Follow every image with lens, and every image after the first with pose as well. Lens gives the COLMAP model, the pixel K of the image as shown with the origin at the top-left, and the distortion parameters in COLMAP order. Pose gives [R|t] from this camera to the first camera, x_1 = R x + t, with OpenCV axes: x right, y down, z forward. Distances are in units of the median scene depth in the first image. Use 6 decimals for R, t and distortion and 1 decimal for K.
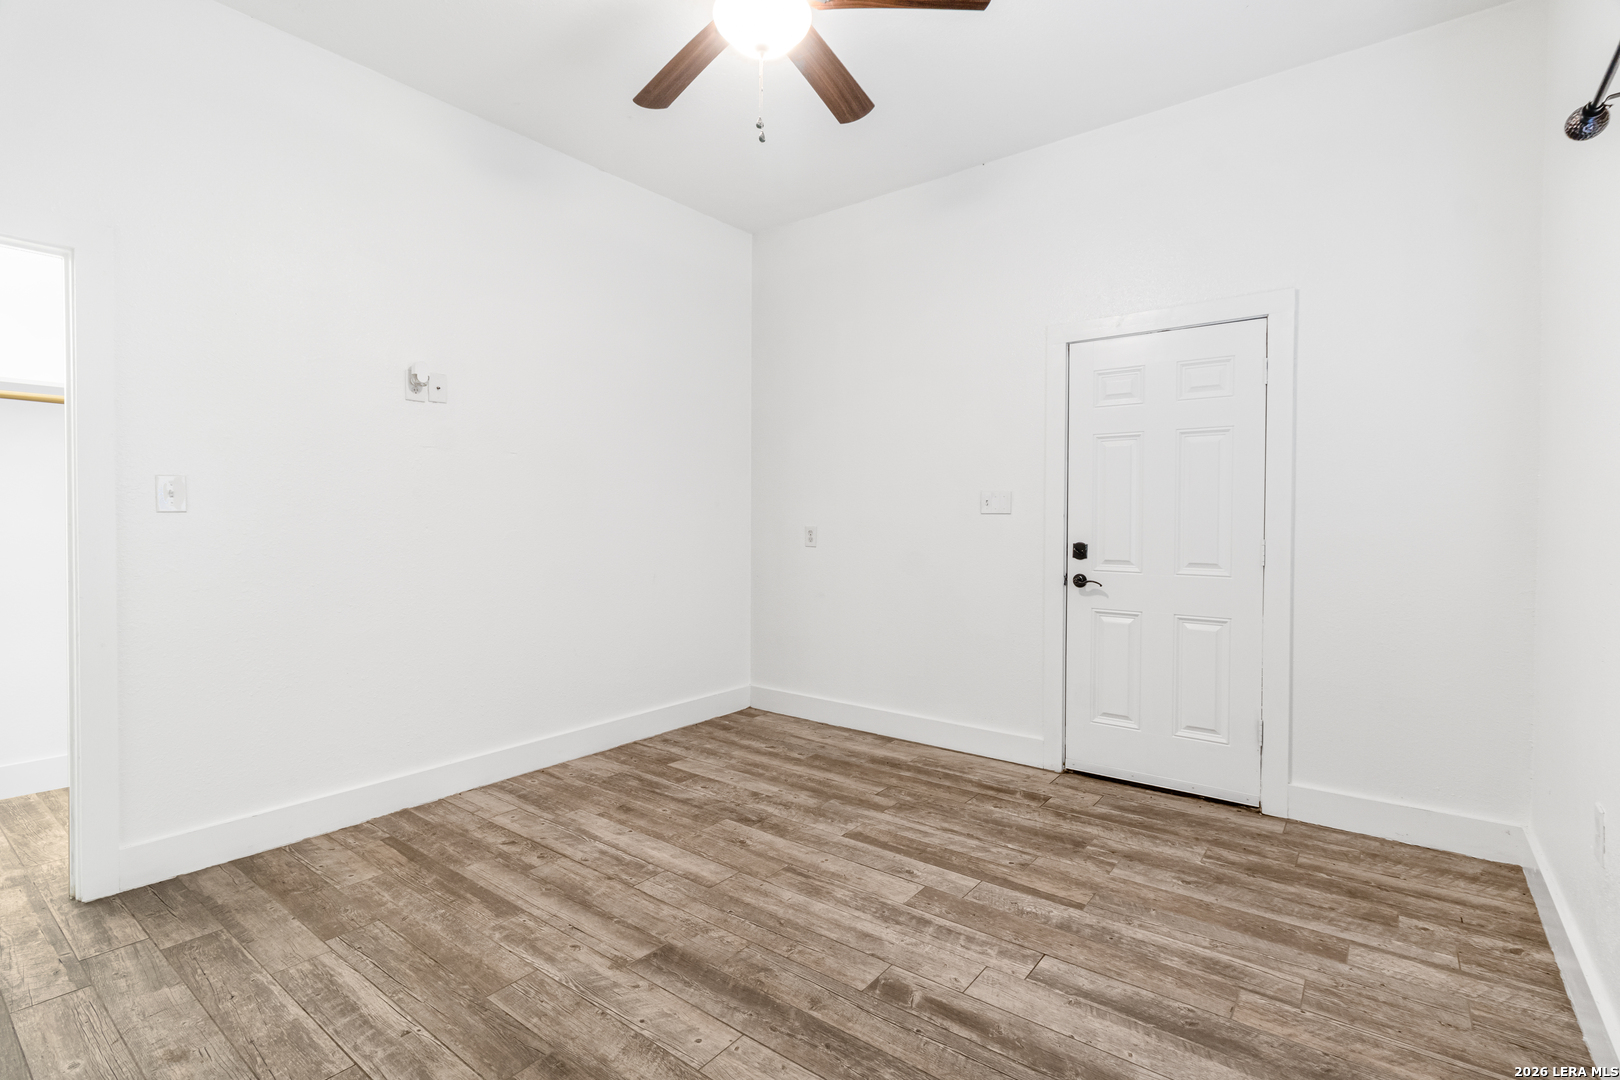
lens RADIAL K [[744.9, 0, 805.2], [0, 744.9, 532.4], [0, 0, 1]] dist [0.001515, 0.000111]
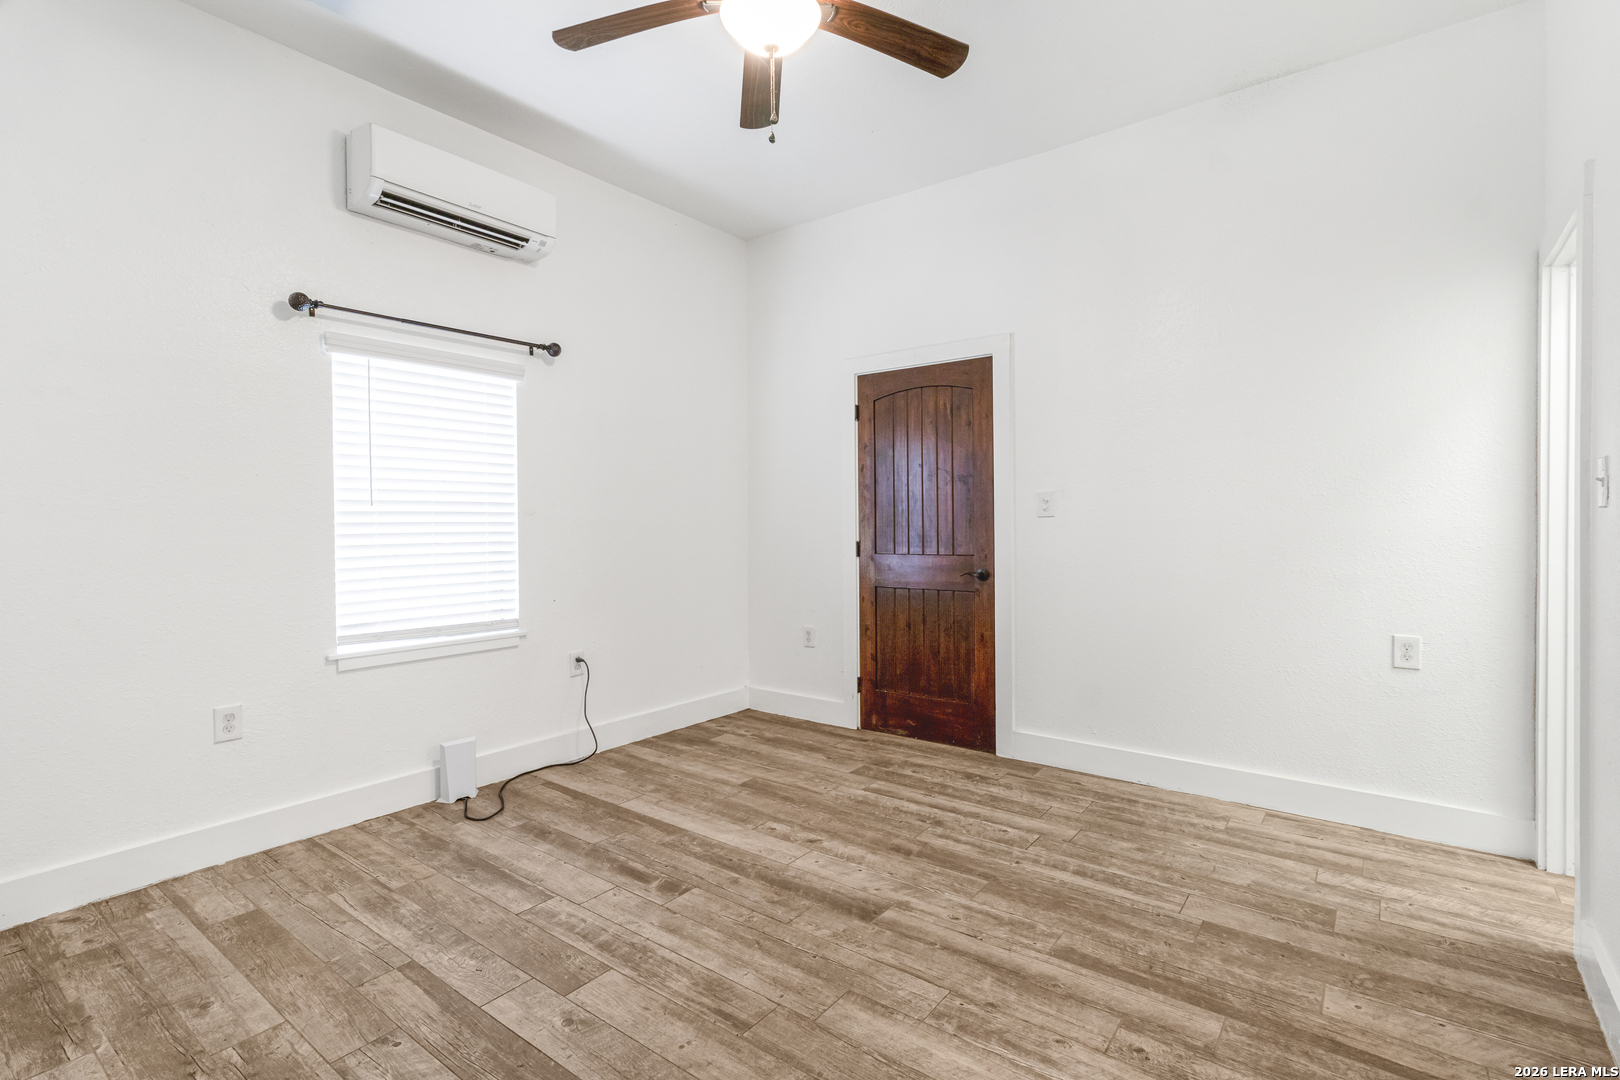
lens RADIAL K [[743.1, 0, 812.9], [0, 743.1, 529.1], [0, 0, 1]] dist [0.006712, 0.000291]
pose [[-0.999844, 0.005879, -0.016655, -0.081158], [0.005343, 0.999473, 0.032020, -0.023087], [0.016835, 0.031926, -0.999348, 1.750708]]
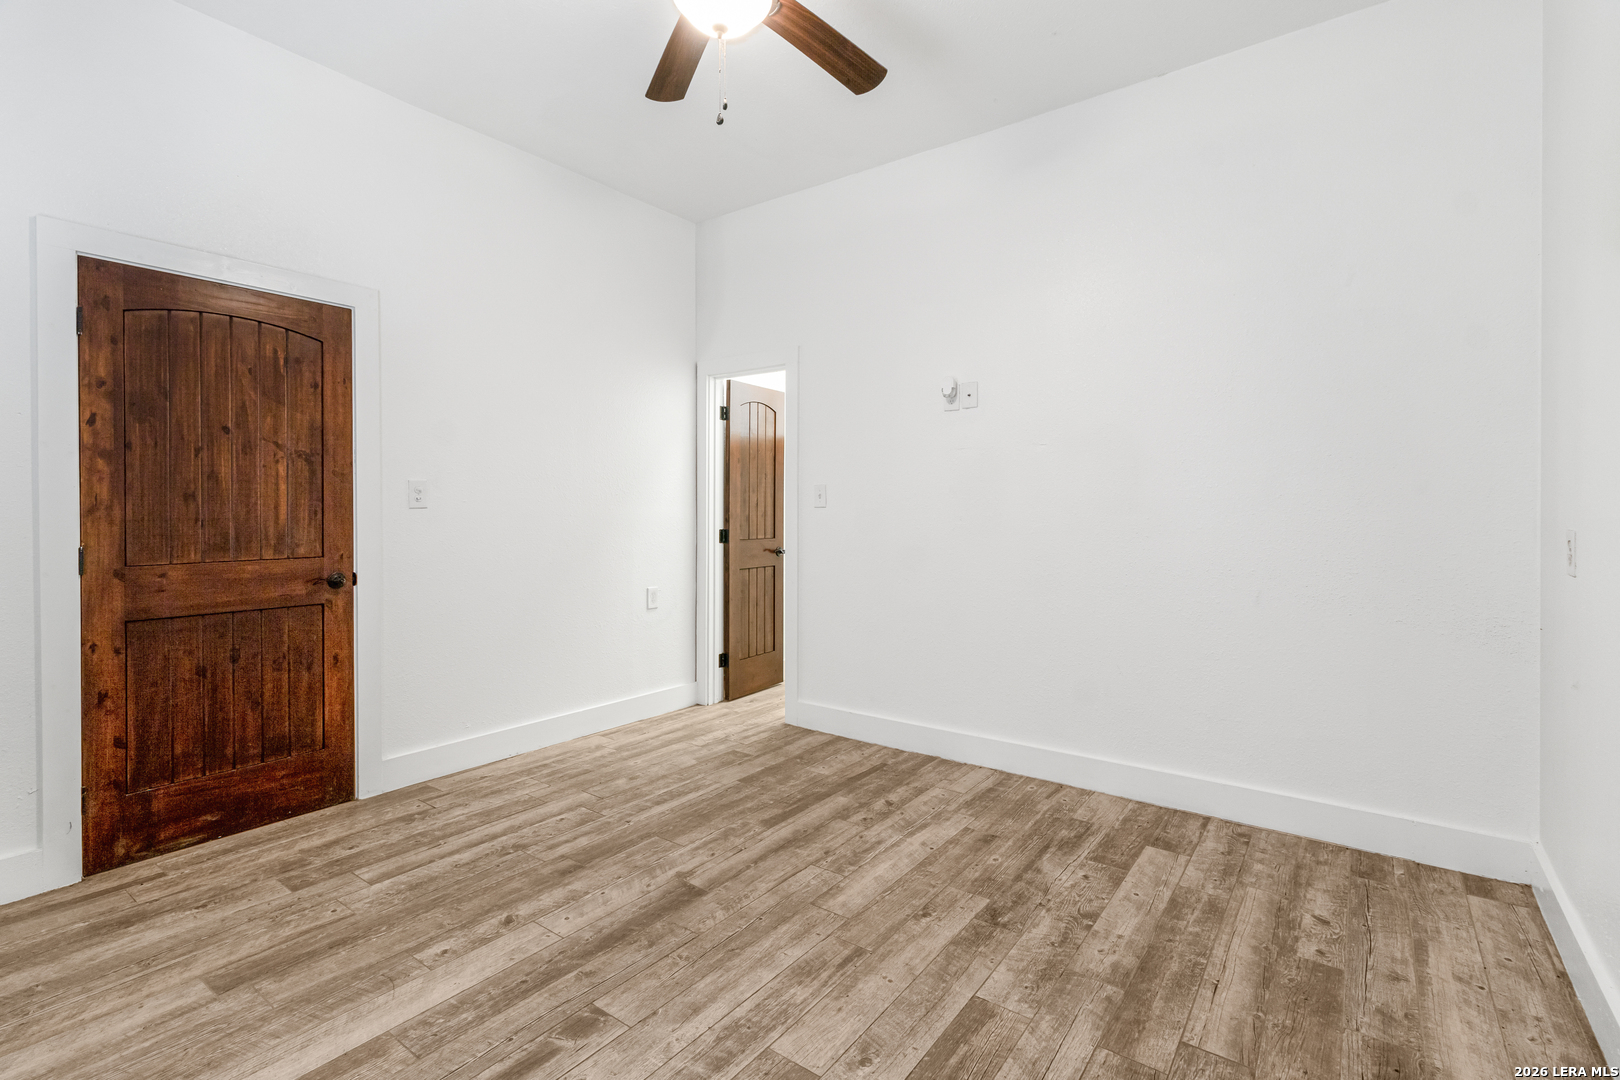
lens RADIAL K [[765.0, 0, 813.8], [0, 765.0, 520.7], [0, 0, 1]] dist [0.007394, 0.000136]
pose [[0.025145, 0.011936, -0.999613, 0.813629], [-0.022458, 0.999683, 0.011372, -0.007248], [0.999432, 0.022163, 0.025405, 0.968999]]
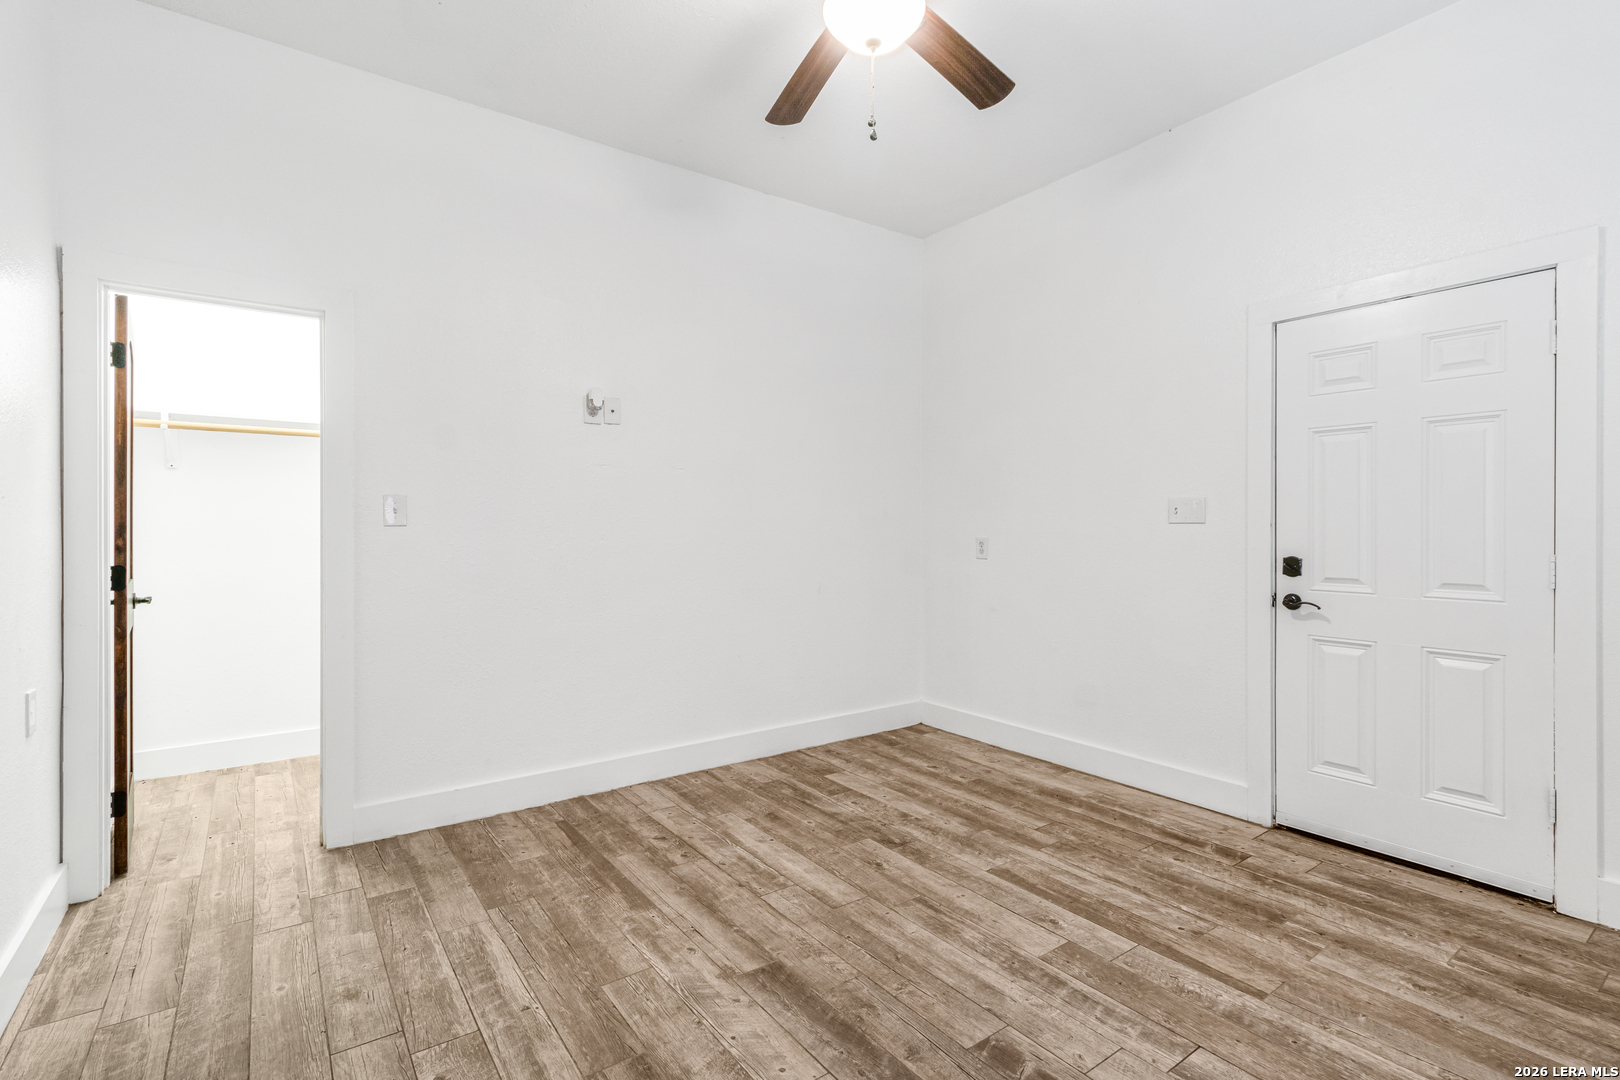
lens RADIAL K [[743.1, 0, 812.9], [0, 743.1, 529.1], [0, 0, 1]] dist [0.006712, 0.000291]
pose [[0.960251, -0.003599, -0.279116, 0.118143], [-0.001732, 0.999821, -0.018850, 0.000287], [0.279134, 0.018584, 0.960072, 0.050904]]
